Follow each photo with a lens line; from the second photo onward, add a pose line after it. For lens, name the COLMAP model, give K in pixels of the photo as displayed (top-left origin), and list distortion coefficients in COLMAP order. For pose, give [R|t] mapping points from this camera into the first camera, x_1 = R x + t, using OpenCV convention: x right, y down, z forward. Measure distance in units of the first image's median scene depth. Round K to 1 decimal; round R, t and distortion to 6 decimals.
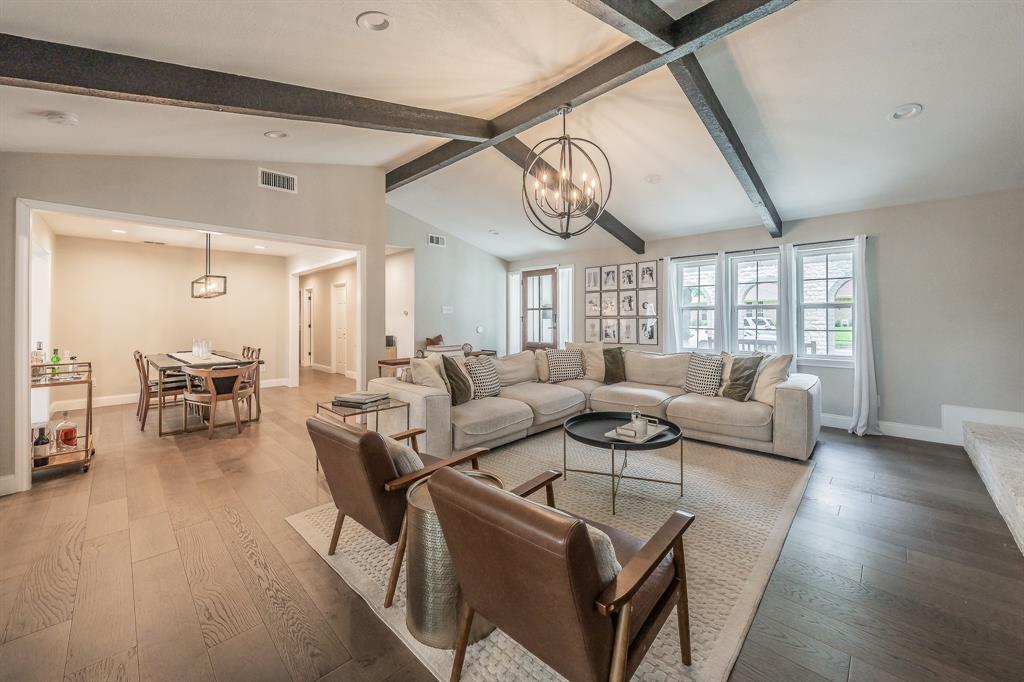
lens RADIAL K [[382.3, 0, 545.6], [0, 382.3, 315.0], [0, 0, 1]] dist [-0.007424, 0.000141]
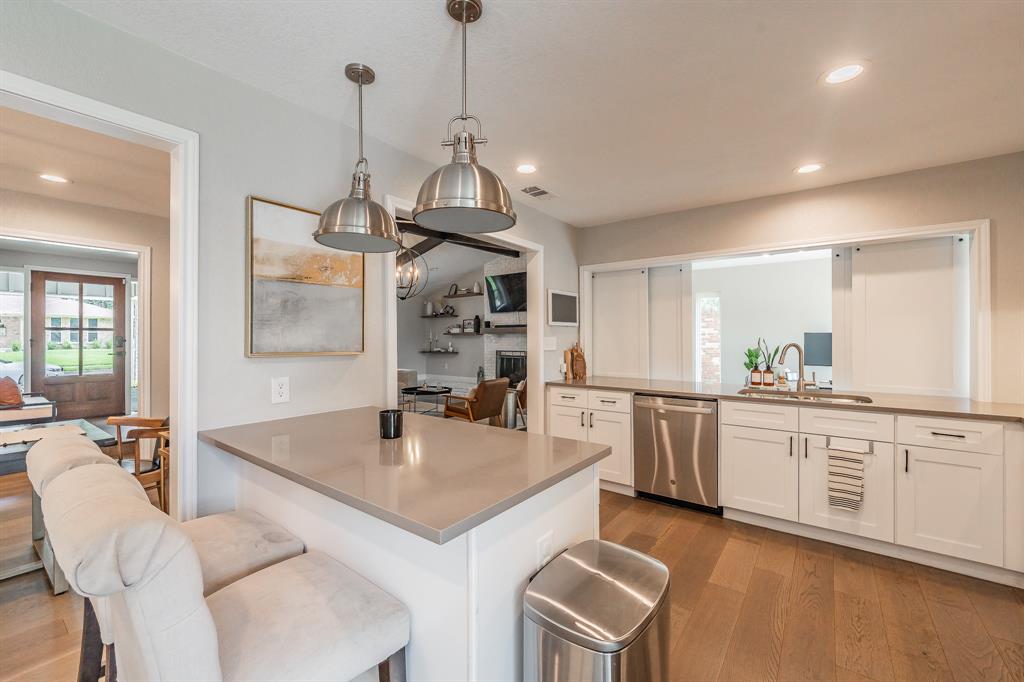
lens RADIAL K [[412.5, 0, 525.5], [0, 412.5, 338.0], [0, 0, 1]] dist [-0.009409, -0.000103]
pose [[-0.107538, 0.005537, 0.994186, -1.040565], [-0.008056, 0.999947, -0.006441, -0.001030], [-0.994168, -0.008701, -0.107487, 0.299780]]
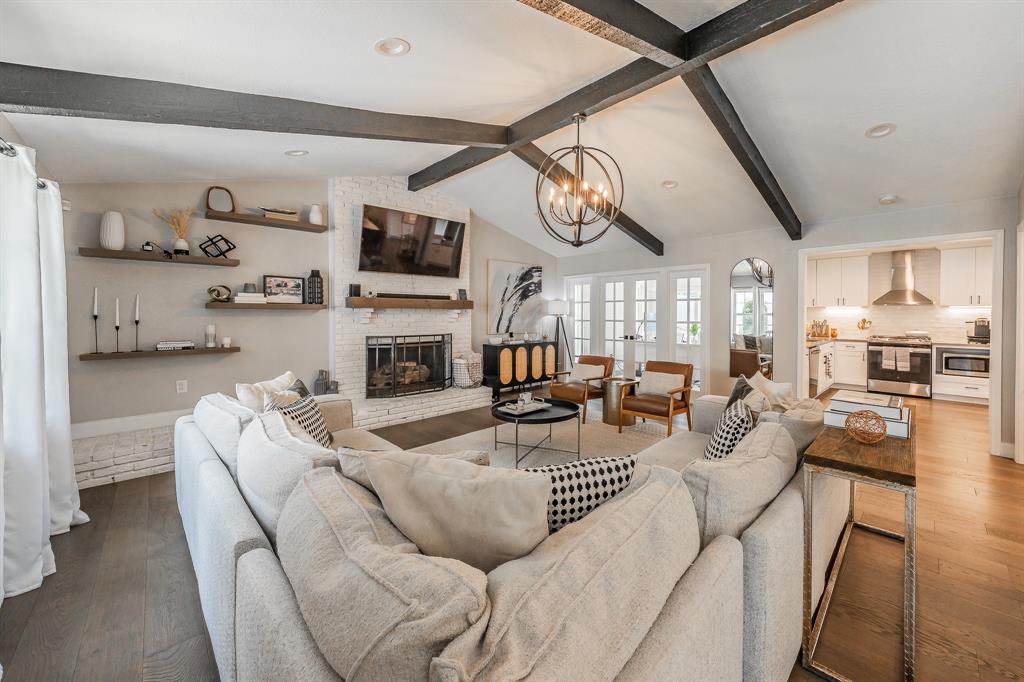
lens RADIAL K [[382.3, 0, 545.6], [0, 382.3, 315.0], [0, 0, 1]] dist [-0.007424, 0.000141]
pose [[-0.998389, 0.001820, 0.056709, 0.043582], [0.001419, 0.999974, -0.007120, -0.003686], [-0.056721, -0.007028, -0.998365, 1.016183]]
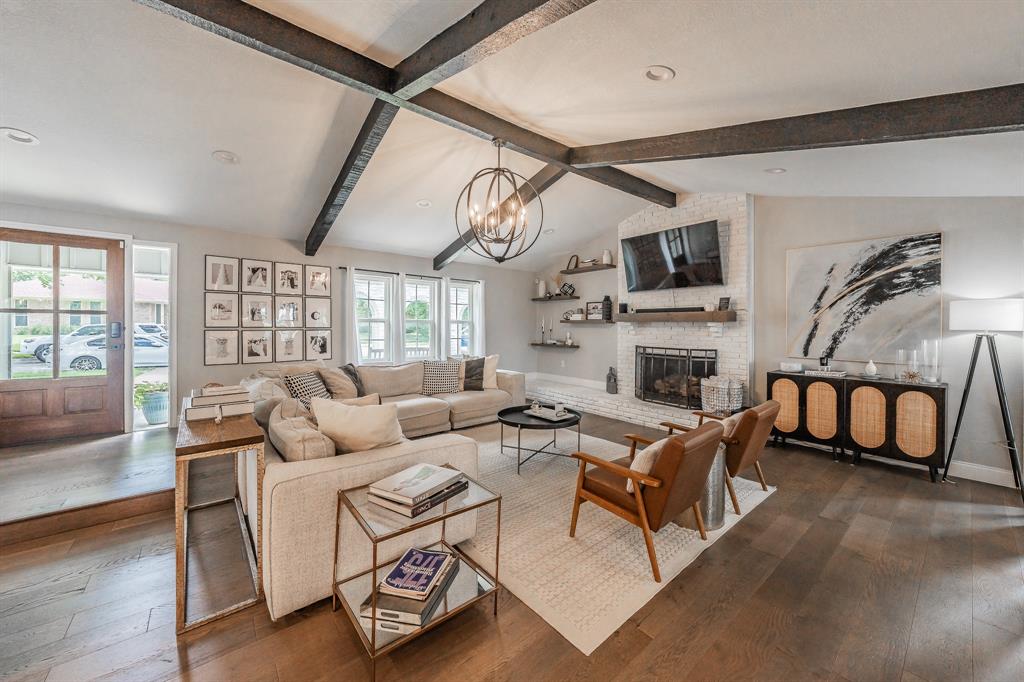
lens RADIAL K [[375.5, 0, 538.7], [0, 375.5, 327.3], [0, 0, 1]] dist [-0.007757, 0.000158]
pose [[0.122004, 0.000196, 0.992530, -0.505809], [-0.017301, 0.999848, 0.001929, -0.008655], [-0.992379, -0.017408, 0.121989, 0.372836]]
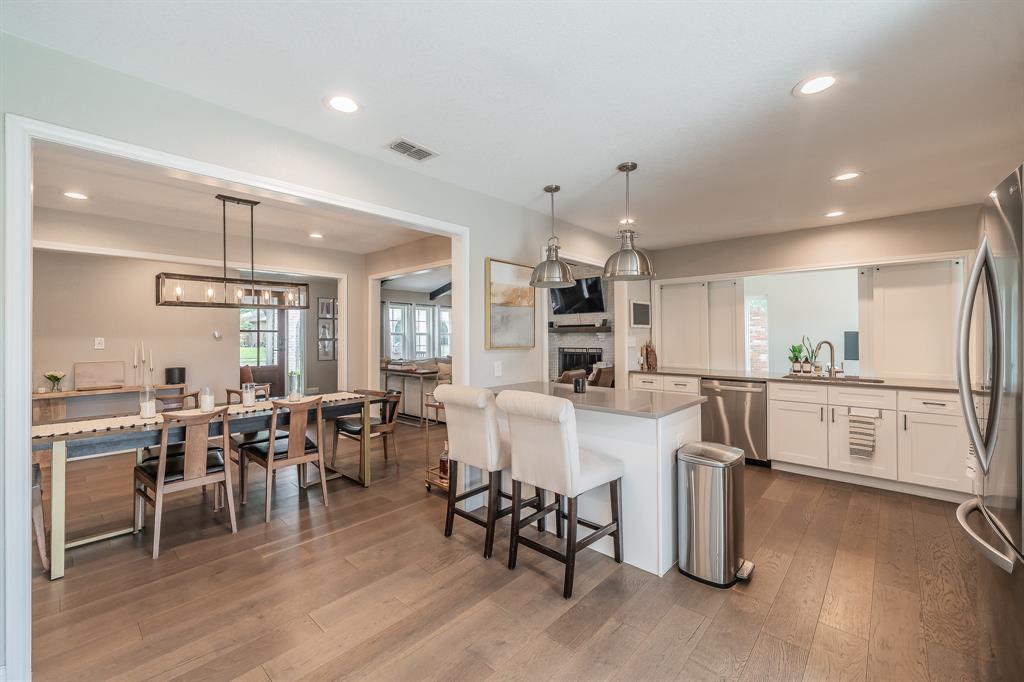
lens RADIAL K [[418.4, 0, 510.3], [0, 418.4, 332.7], [0, 0, 1]] dist [-0.012735, 0.000224]
pose [[0.004473, 0.012922, 0.999907, -1.263963], [-0.005642, 0.999901, -0.012897, -0.002096], [-0.999974, -0.005584, 0.004545, 0.436618]]
